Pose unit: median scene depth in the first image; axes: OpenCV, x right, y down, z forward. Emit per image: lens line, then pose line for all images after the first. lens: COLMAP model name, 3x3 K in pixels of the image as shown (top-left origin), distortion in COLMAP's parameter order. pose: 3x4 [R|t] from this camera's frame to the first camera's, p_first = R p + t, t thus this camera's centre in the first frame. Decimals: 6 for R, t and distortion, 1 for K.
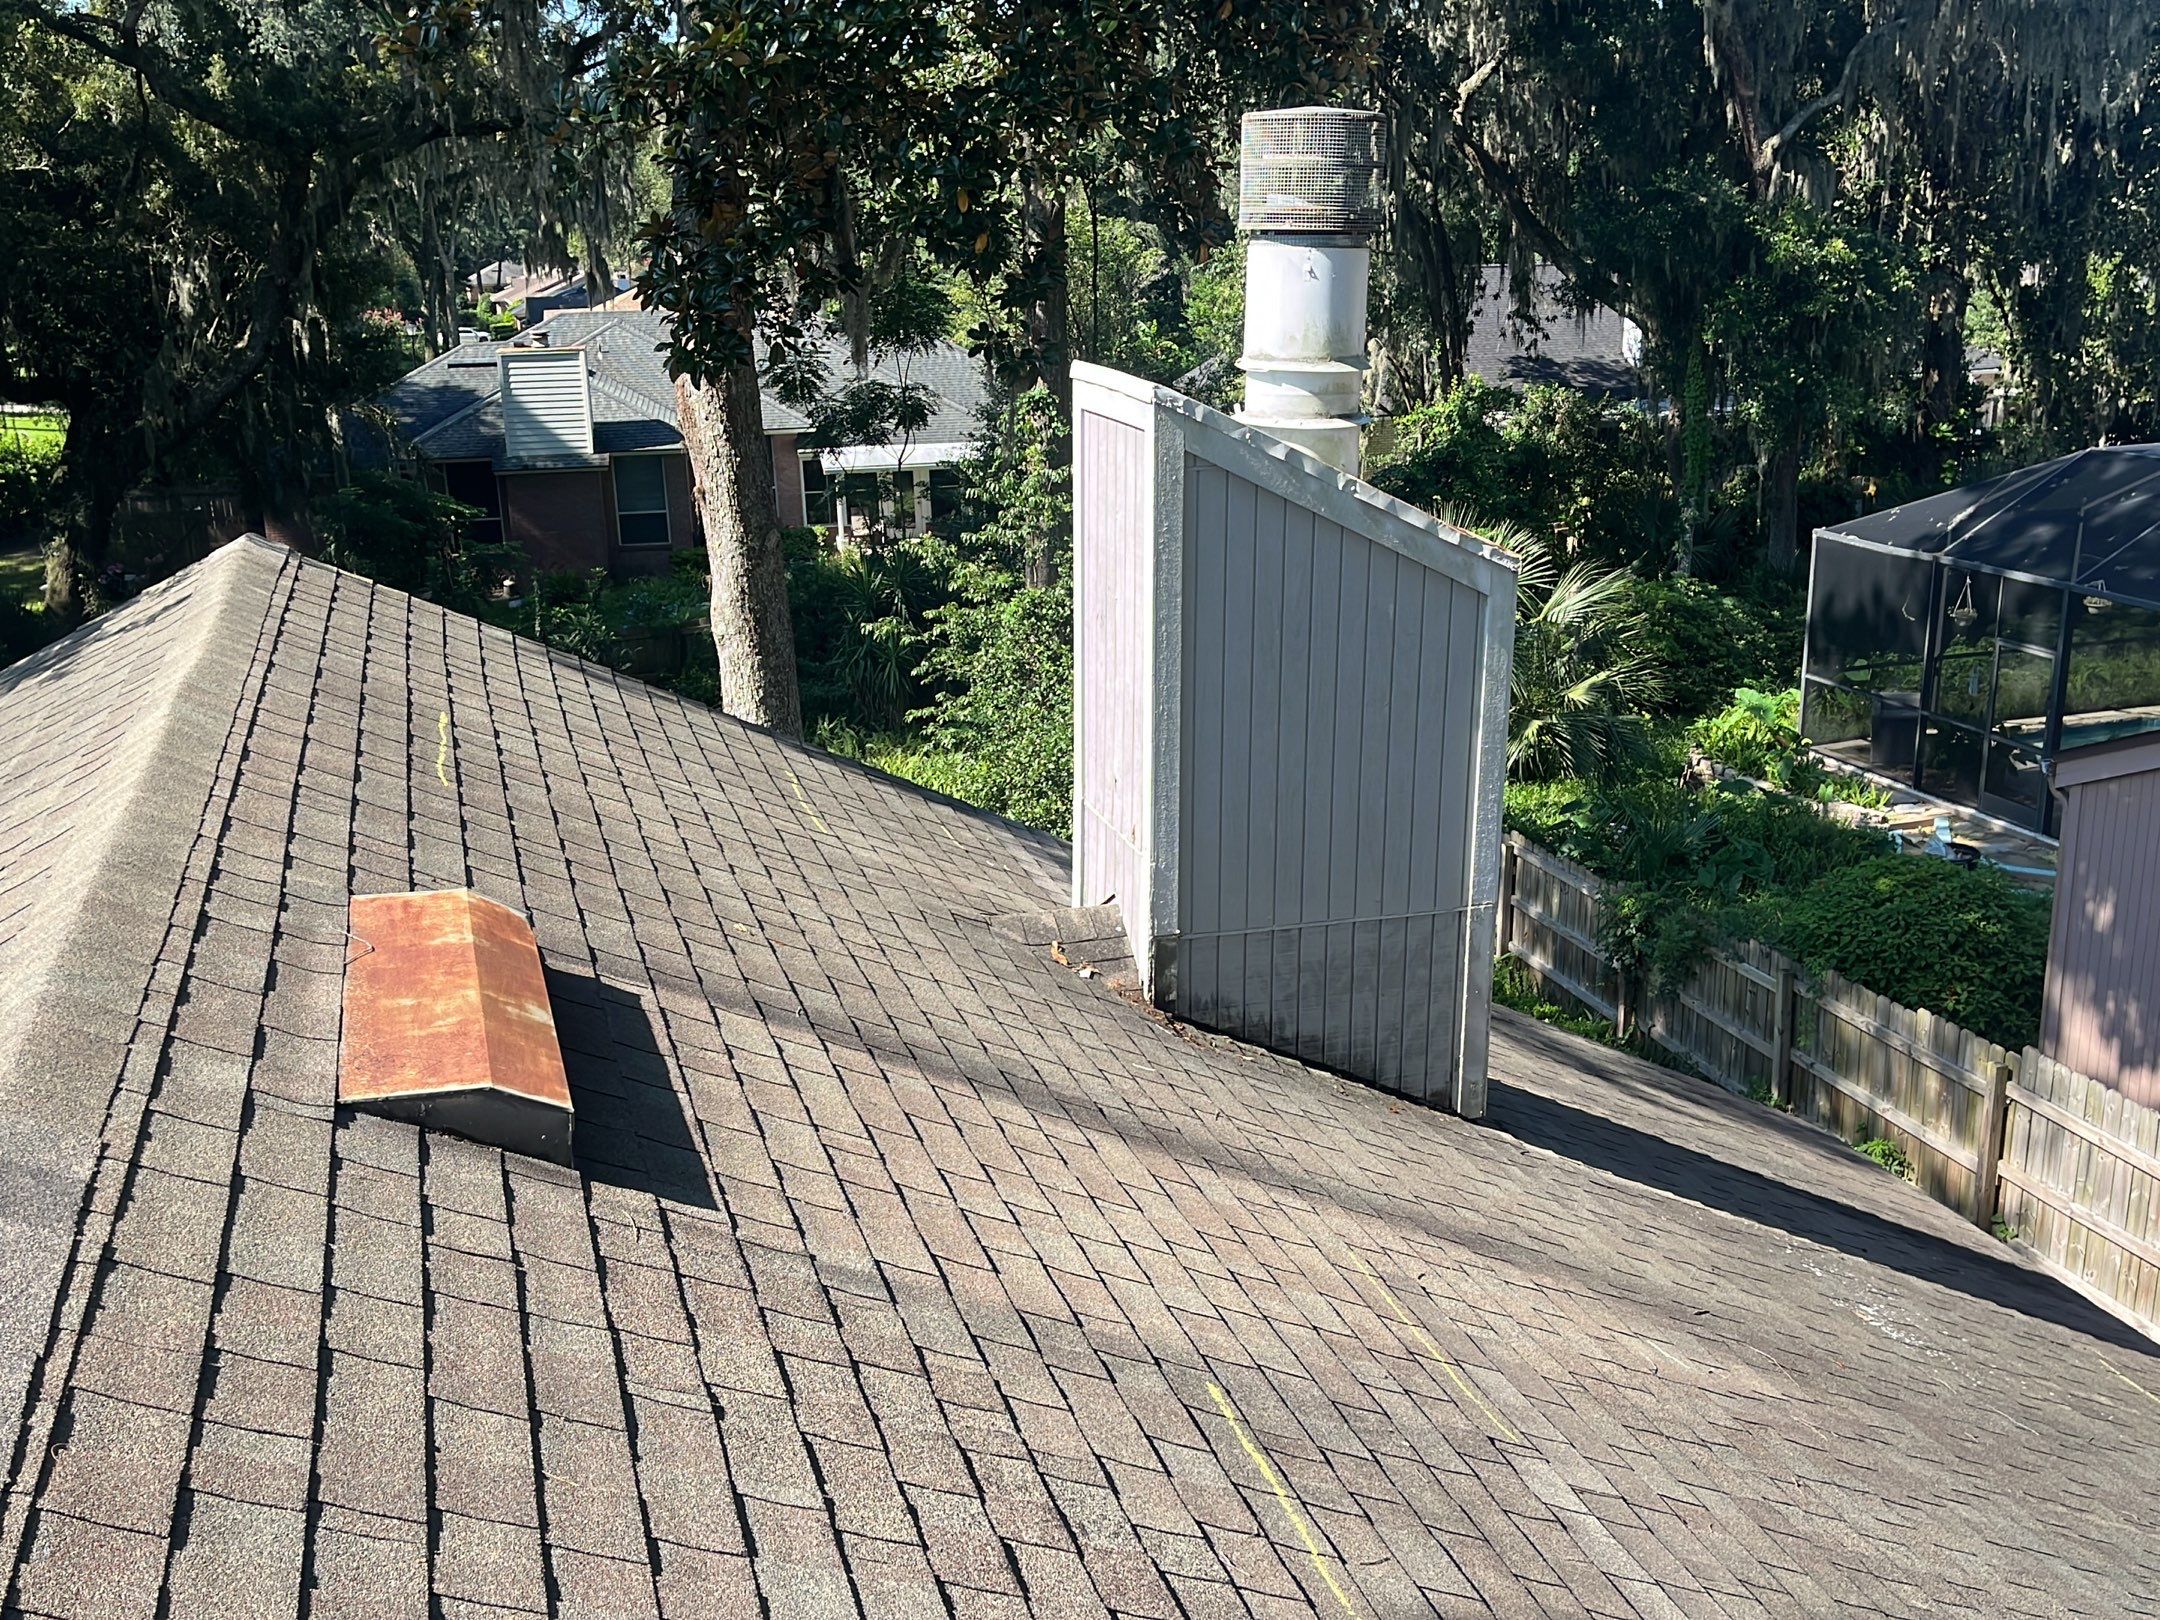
lens RADIAL K [[2127.6, 0, 1080.2], [0, 2127.6, 808.4], [0, 0, 1]] dist [0.037238, 0.000000]
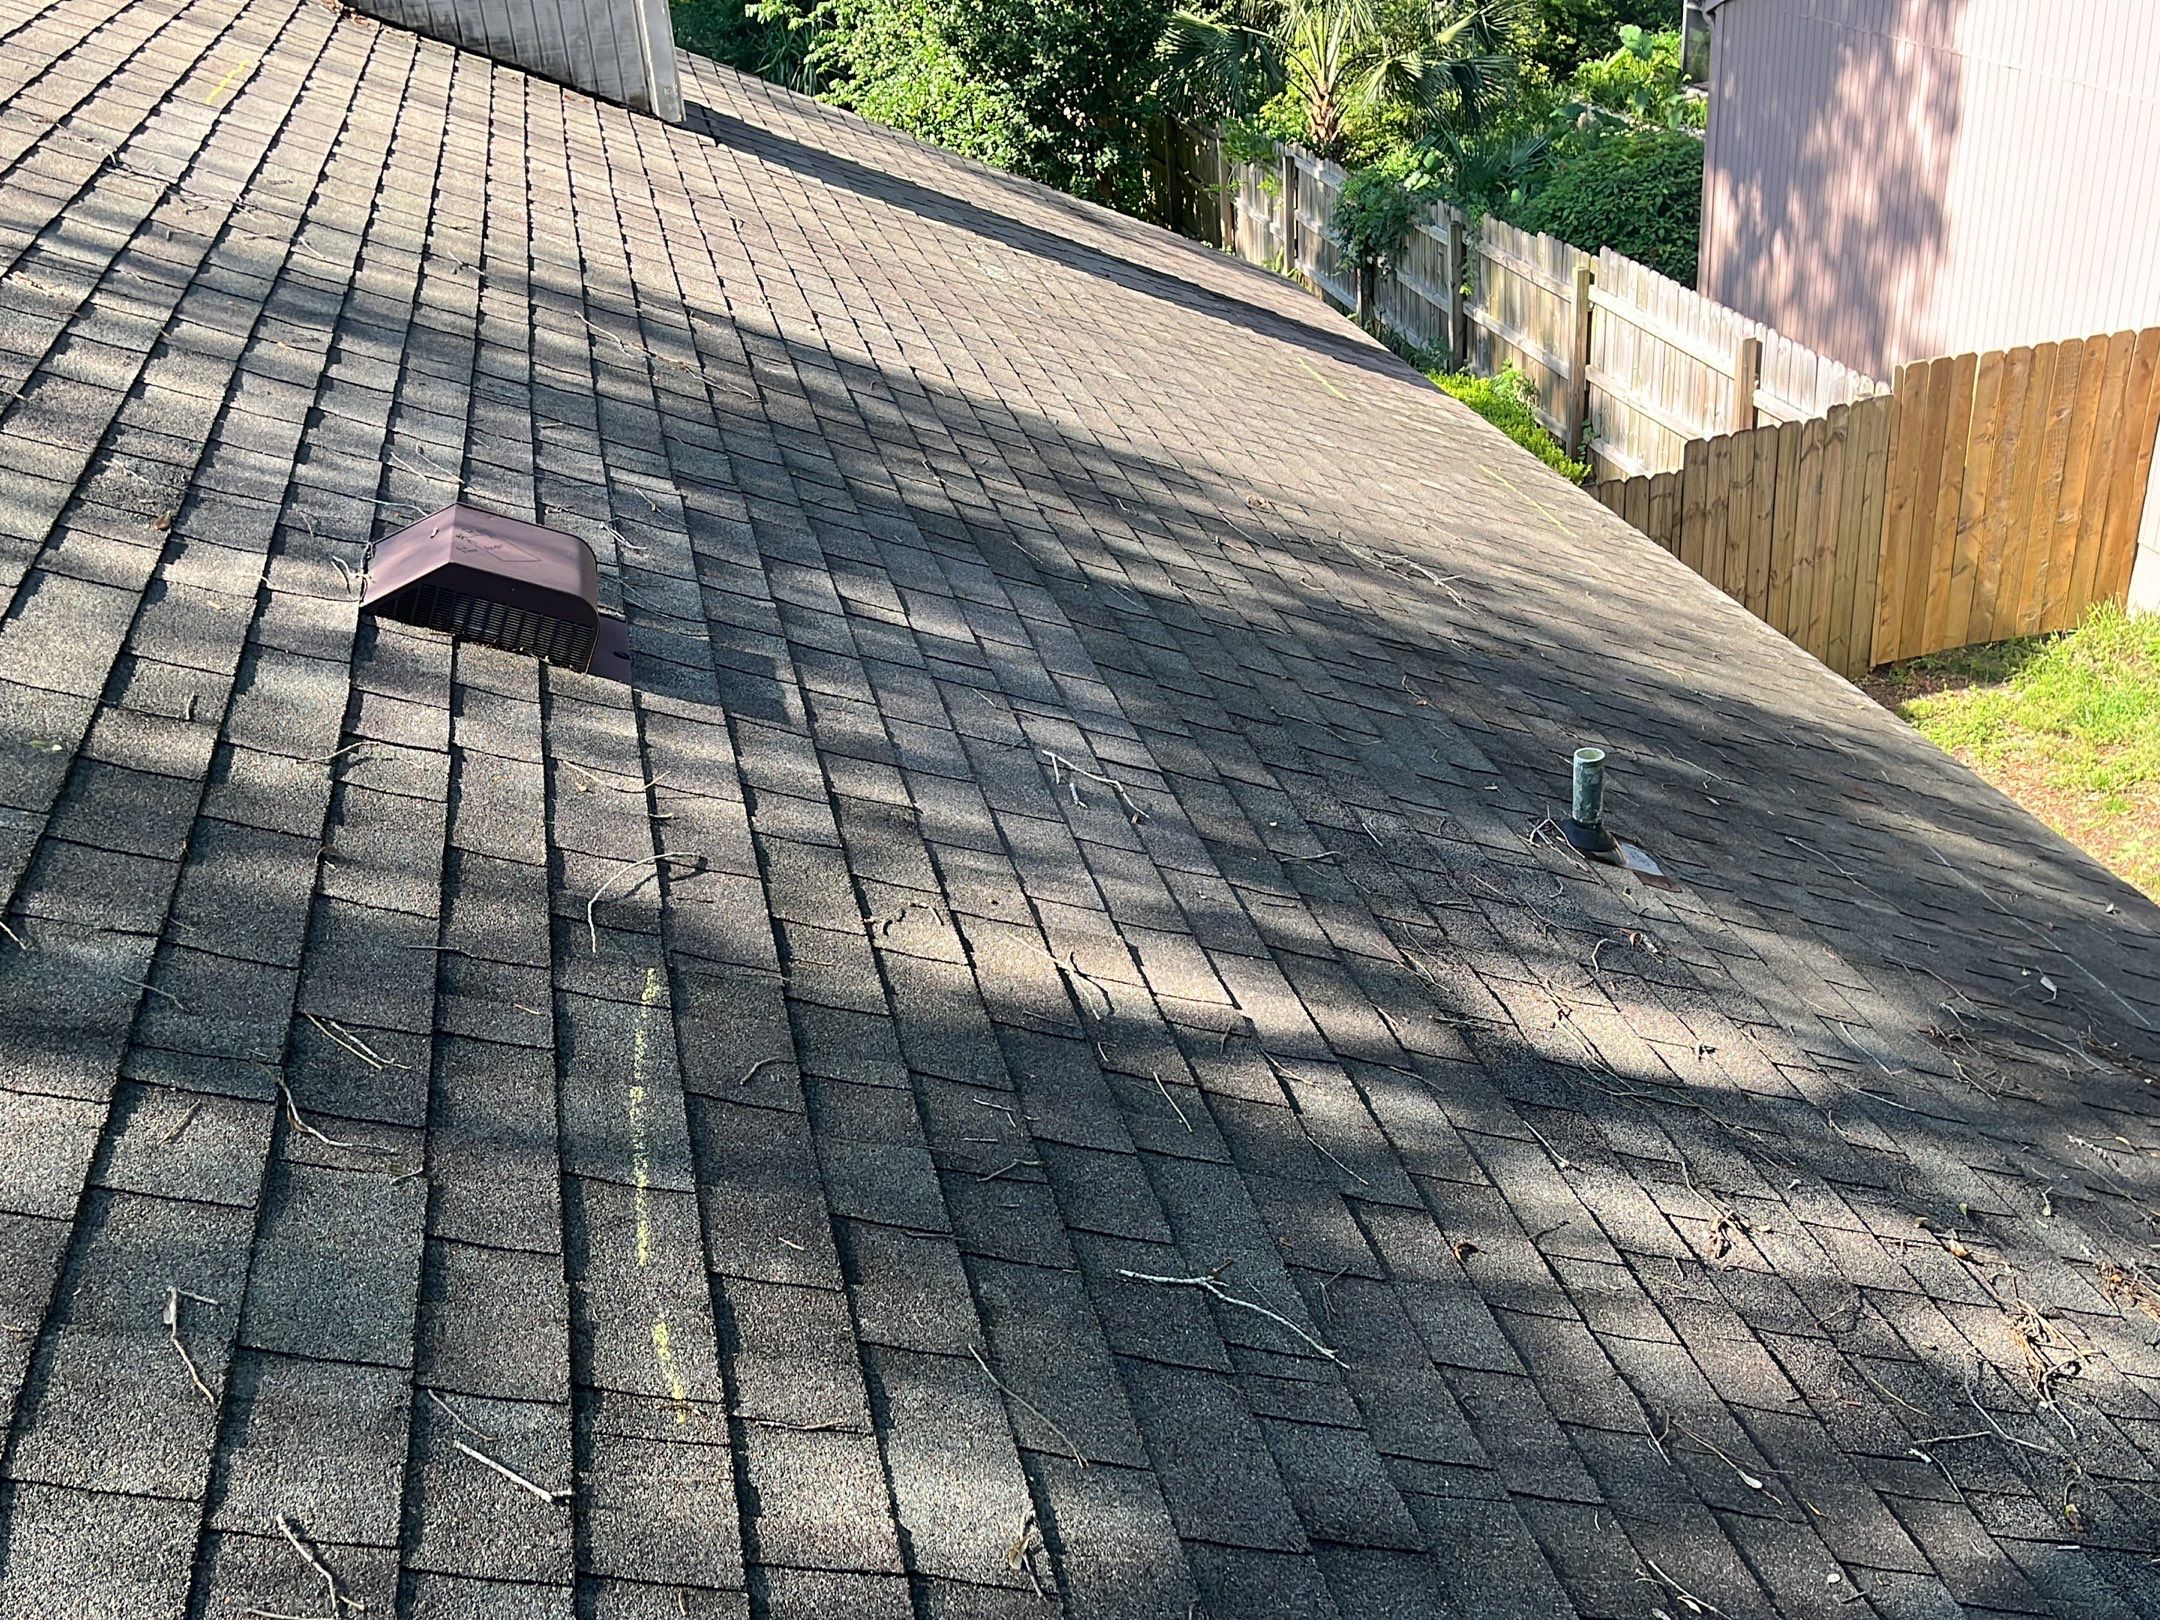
lens RADIAL K [[2127.6, 0, 1082.9], [0, 2127.6, 807.6], [0, 0, 1]] dist [0.037238, 0.000000]
pose [[0.996171, -0.017388, -0.085681, 0.255423], [0.035290, 0.976607, 0.212115, 0.138634], [0.079988, -0.214326, 0.973481, -0.091764]]
